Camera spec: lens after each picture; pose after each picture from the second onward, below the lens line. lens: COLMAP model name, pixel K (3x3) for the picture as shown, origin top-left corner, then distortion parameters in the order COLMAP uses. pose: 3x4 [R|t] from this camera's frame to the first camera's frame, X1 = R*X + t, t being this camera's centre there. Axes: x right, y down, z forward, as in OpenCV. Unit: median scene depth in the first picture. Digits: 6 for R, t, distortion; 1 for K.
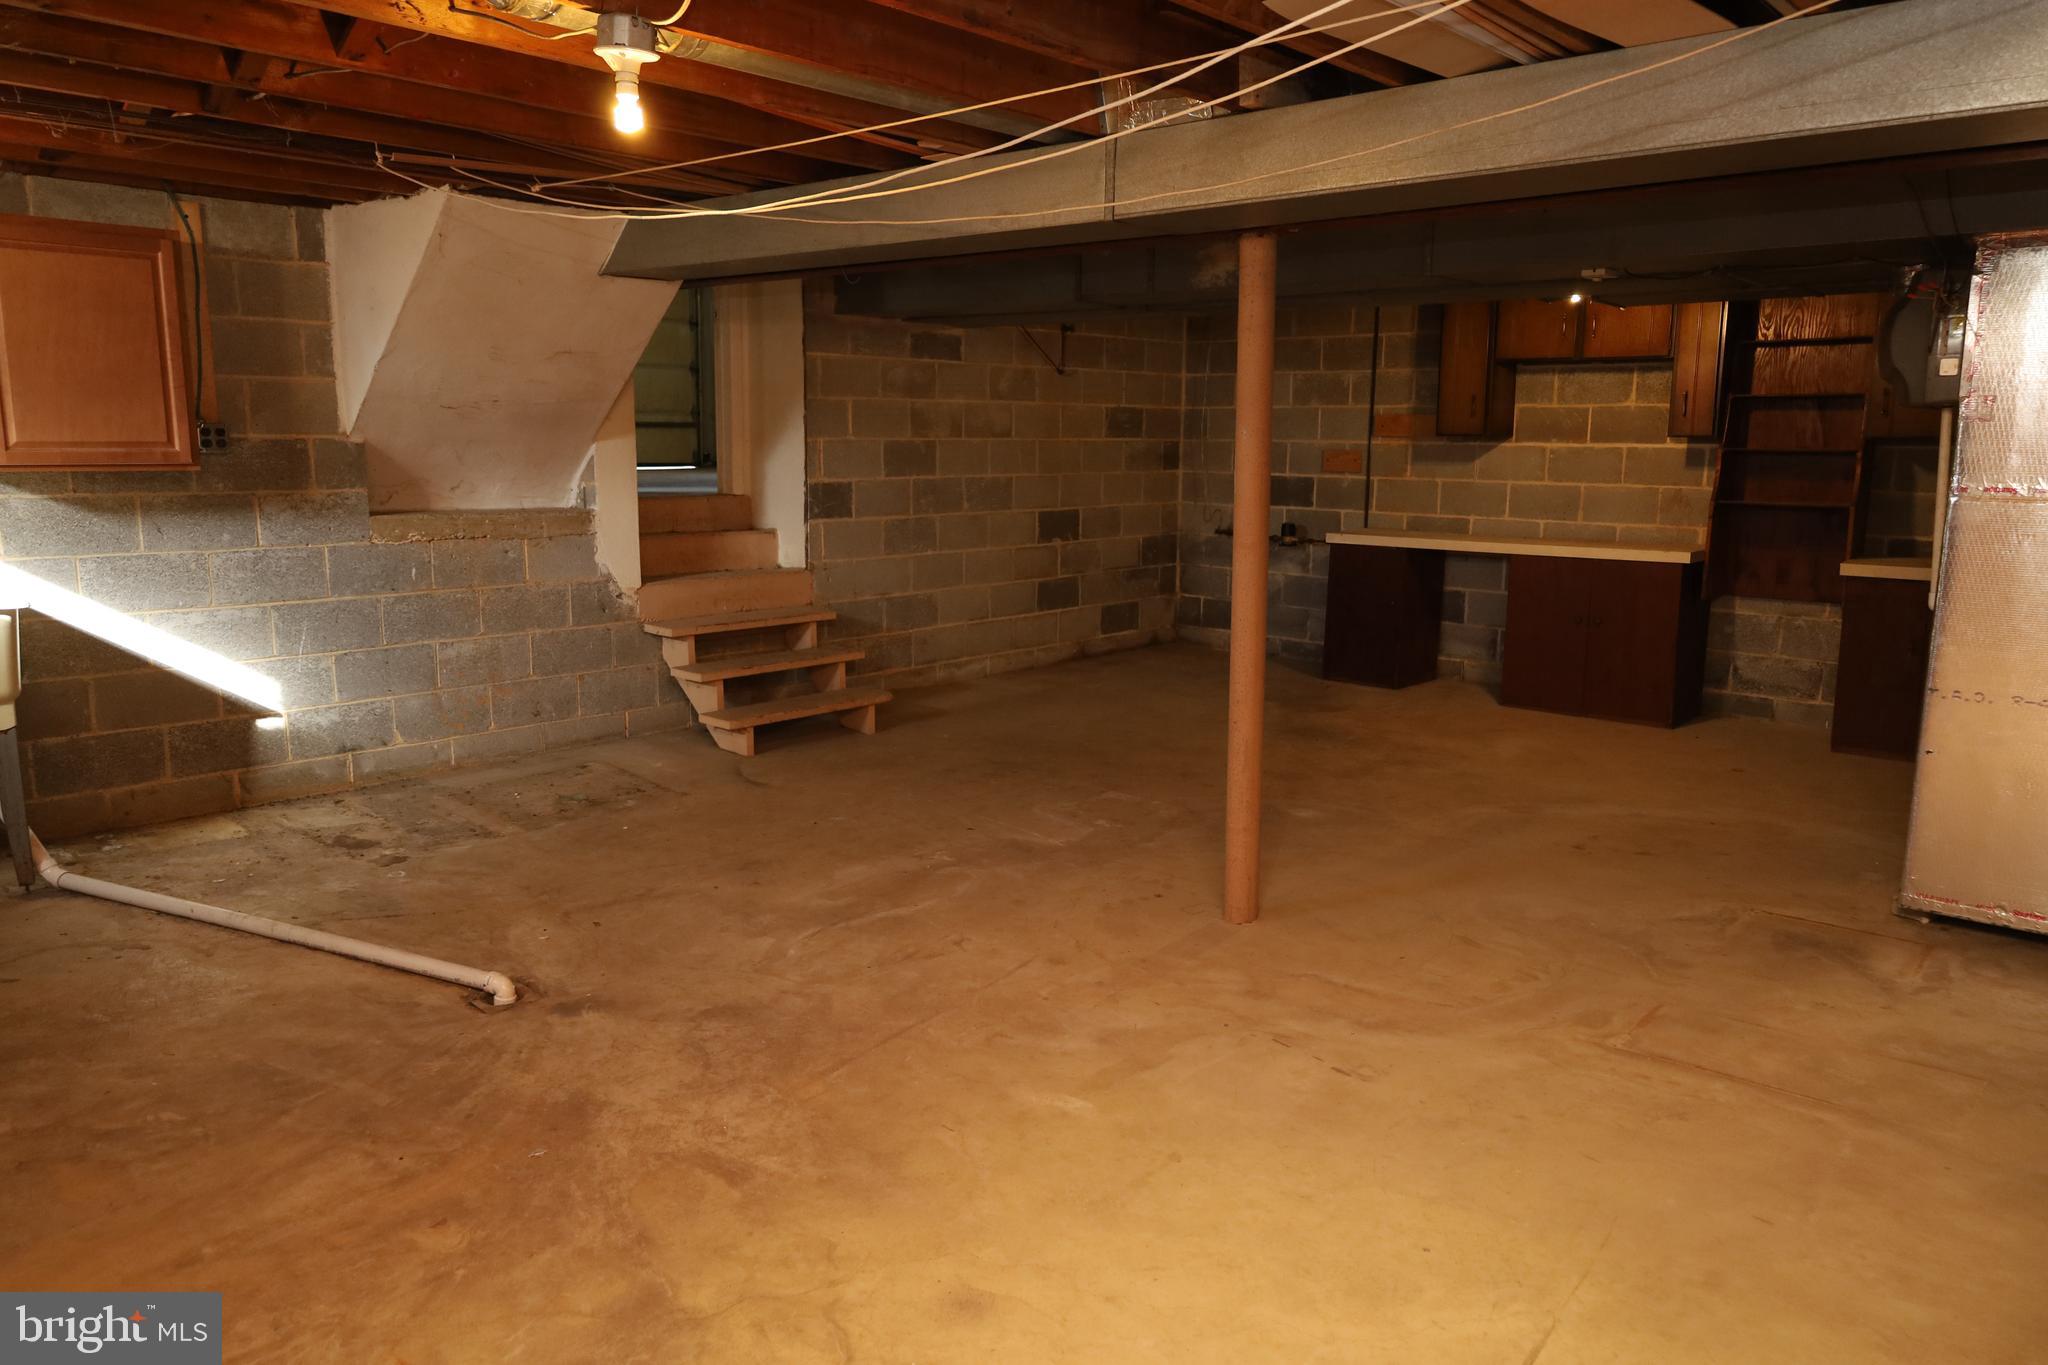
lens RADIAL K [[1400.5, 0, 1028.8], [0, 1400.5, 687.8], [0, 0, 1]] dist [-0.002959, -0.001731]
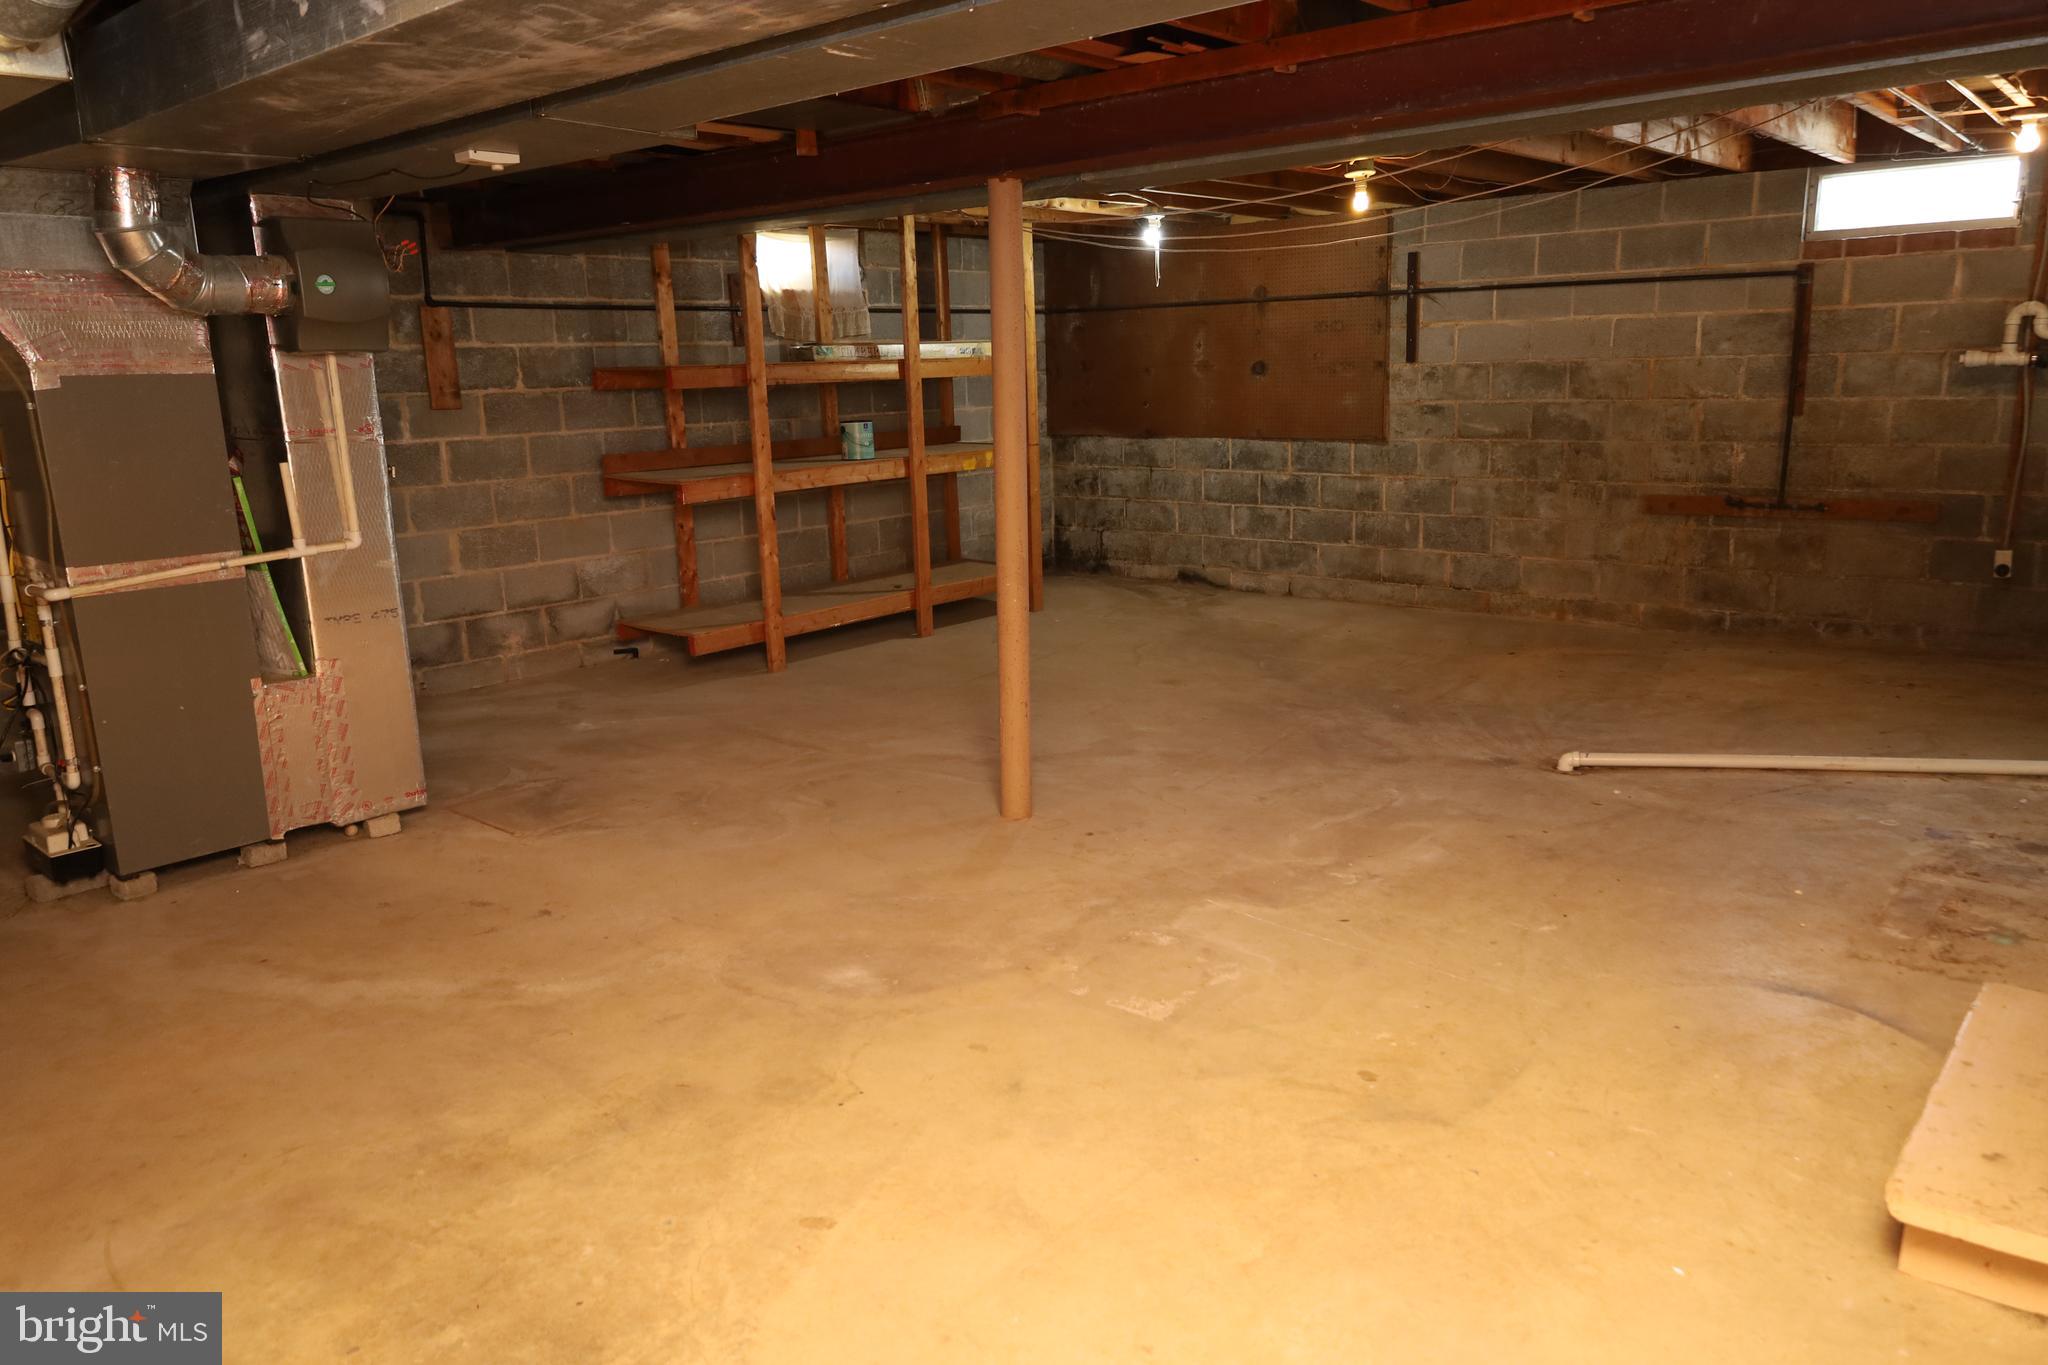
lens RADIAL K [[1400.5, 0, 1028.8], [0, 1400.5, 687.8], [0, 0, 1]] dist [-0.002959, -0.001731]
pose [[-0.999701, 0.019031, -0.015342, 0.148989], [0.011352, 0.917269, 0.398106, -0.344690], [0.021649, 0.397813, -0.917211, 1.875921]]
